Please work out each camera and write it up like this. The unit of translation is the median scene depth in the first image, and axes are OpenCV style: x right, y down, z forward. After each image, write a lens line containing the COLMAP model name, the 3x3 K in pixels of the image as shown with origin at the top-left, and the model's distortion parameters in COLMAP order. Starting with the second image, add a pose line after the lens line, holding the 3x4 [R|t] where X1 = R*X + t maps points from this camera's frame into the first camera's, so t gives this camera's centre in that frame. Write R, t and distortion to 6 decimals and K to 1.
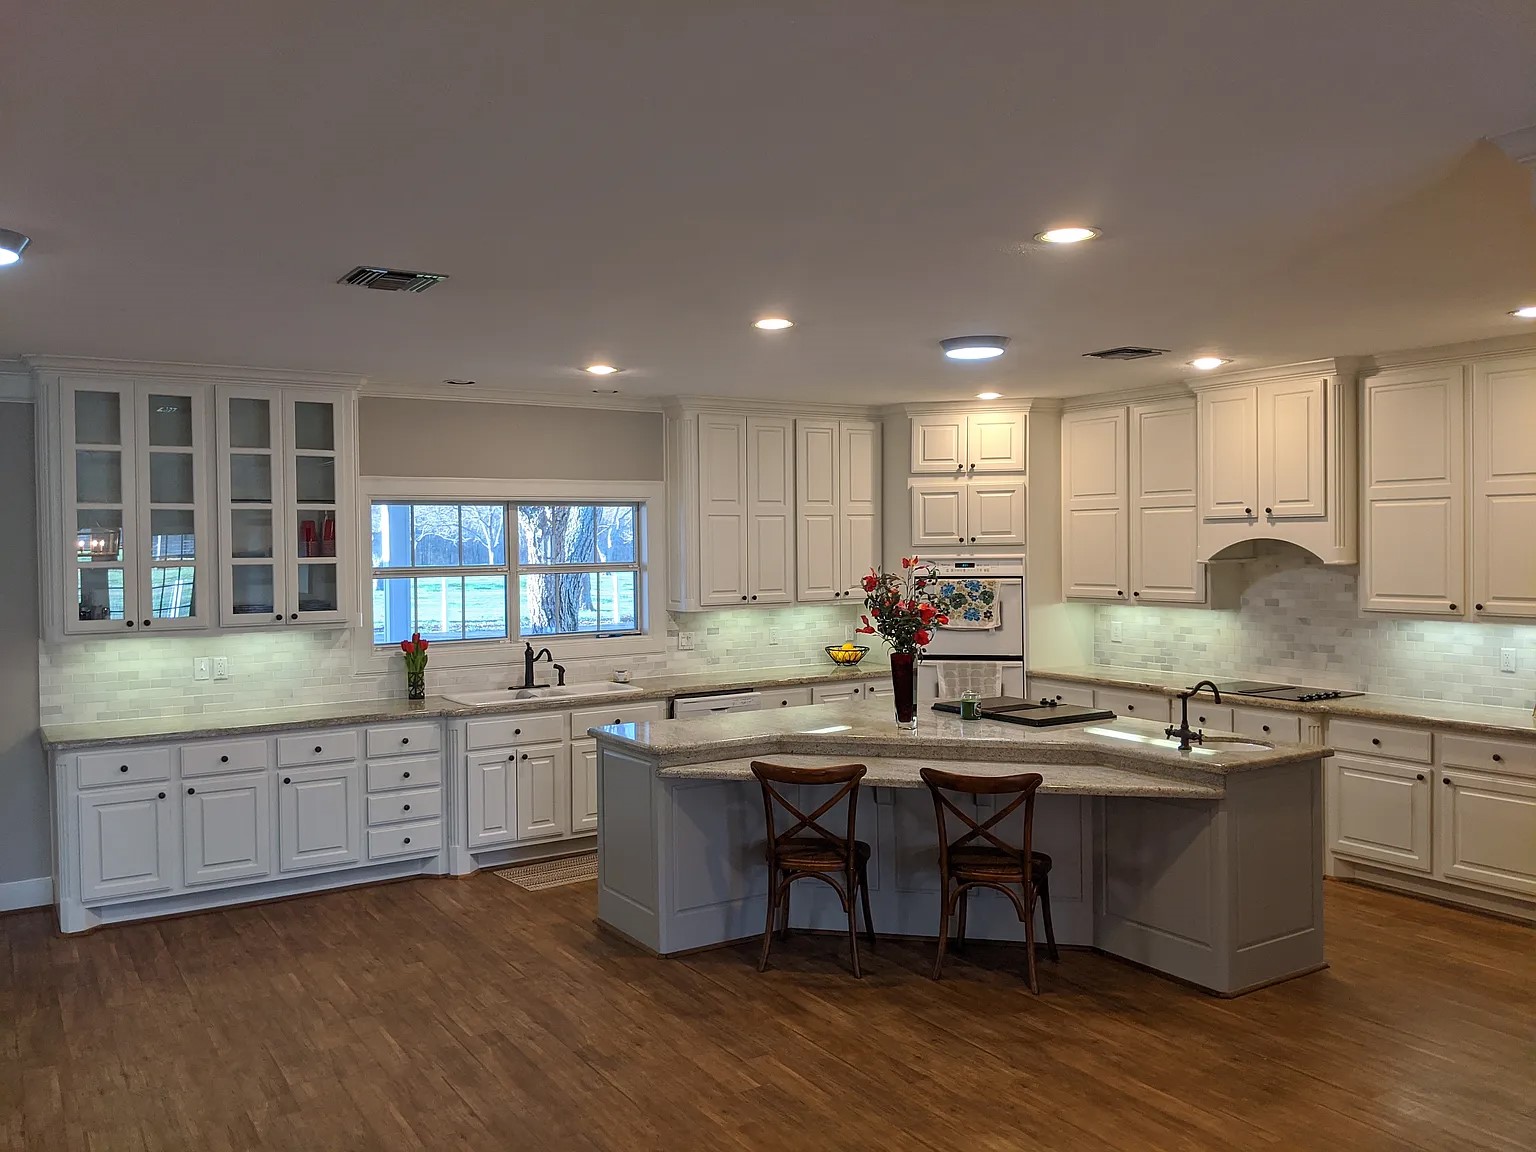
lens RADIAL K [[1218.4, 0, 768.0], [0, 1218.4, 576.0], [0, 0, 1]] dist [0.062815, -0.003159]
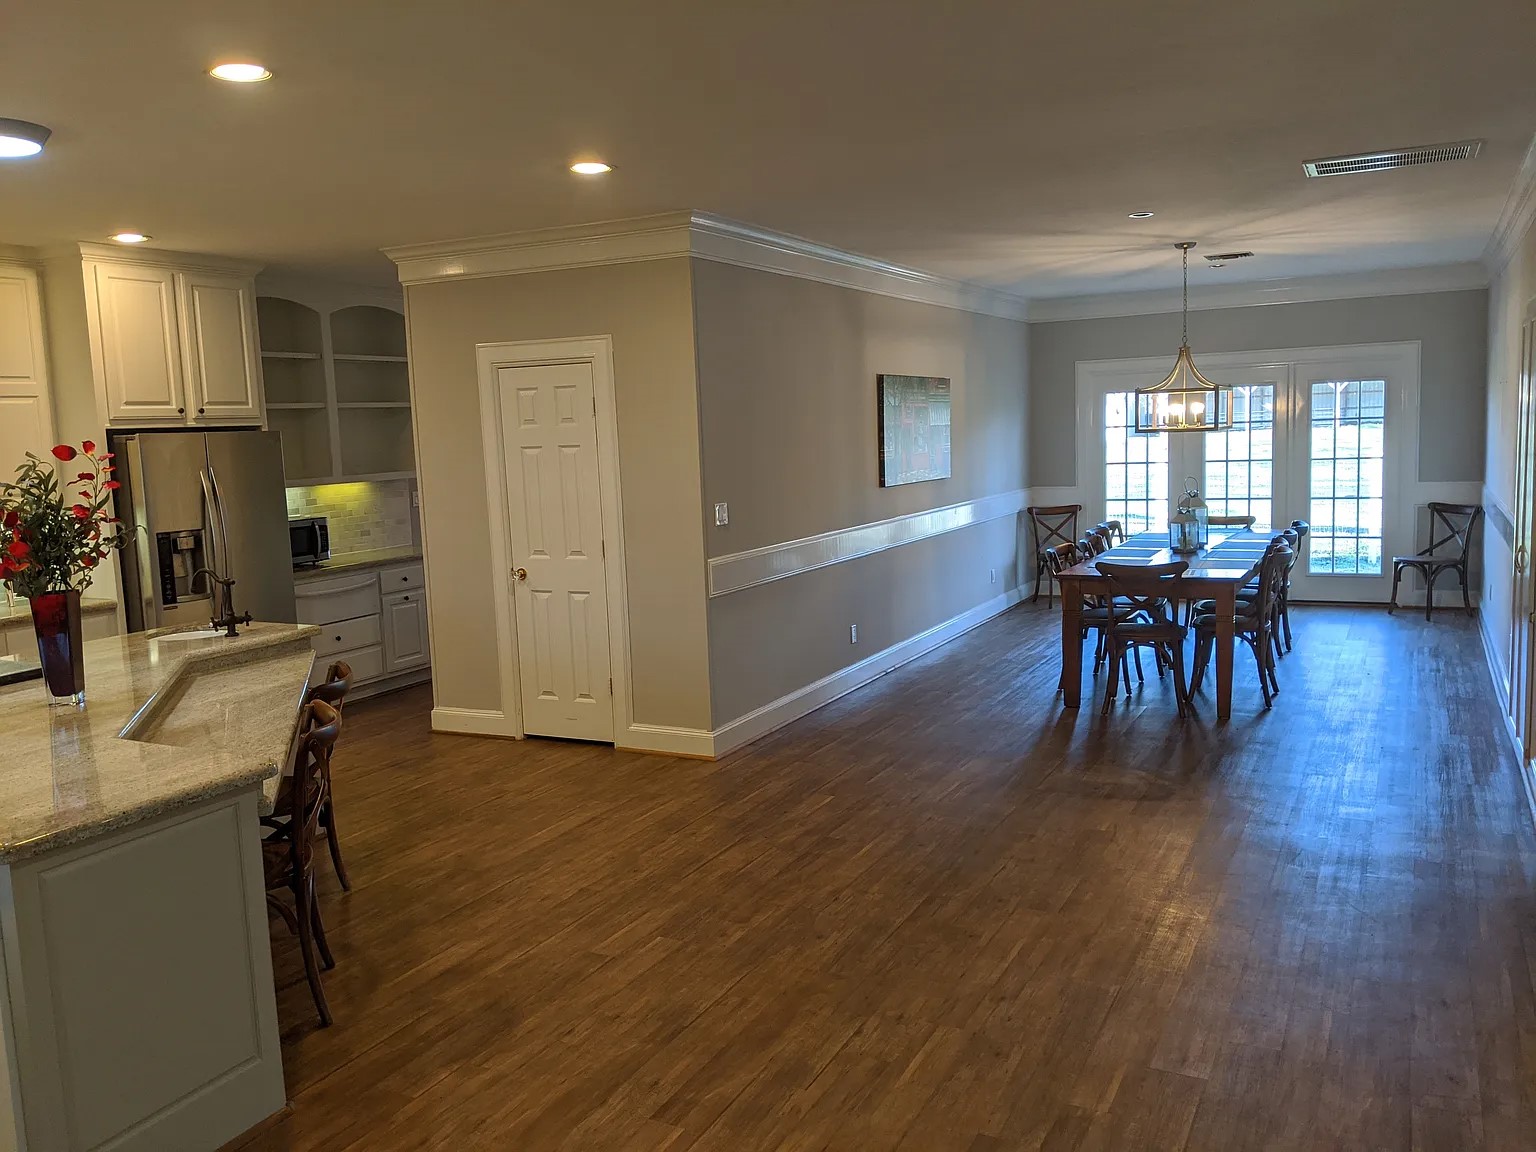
lens RADIAL K [[1124.0, 0, 768.0], [0, 1124.0, 576.0], [0, 0, 1]] dist [0.119569, -0.125660]
pose [[-0.469637, -0.080782, 0.879156, -0.749203], [0.069516, 0.989330, 0.128040, 0.006065], [-0.880118, 0.121248, -0.459011, 1.163911]]
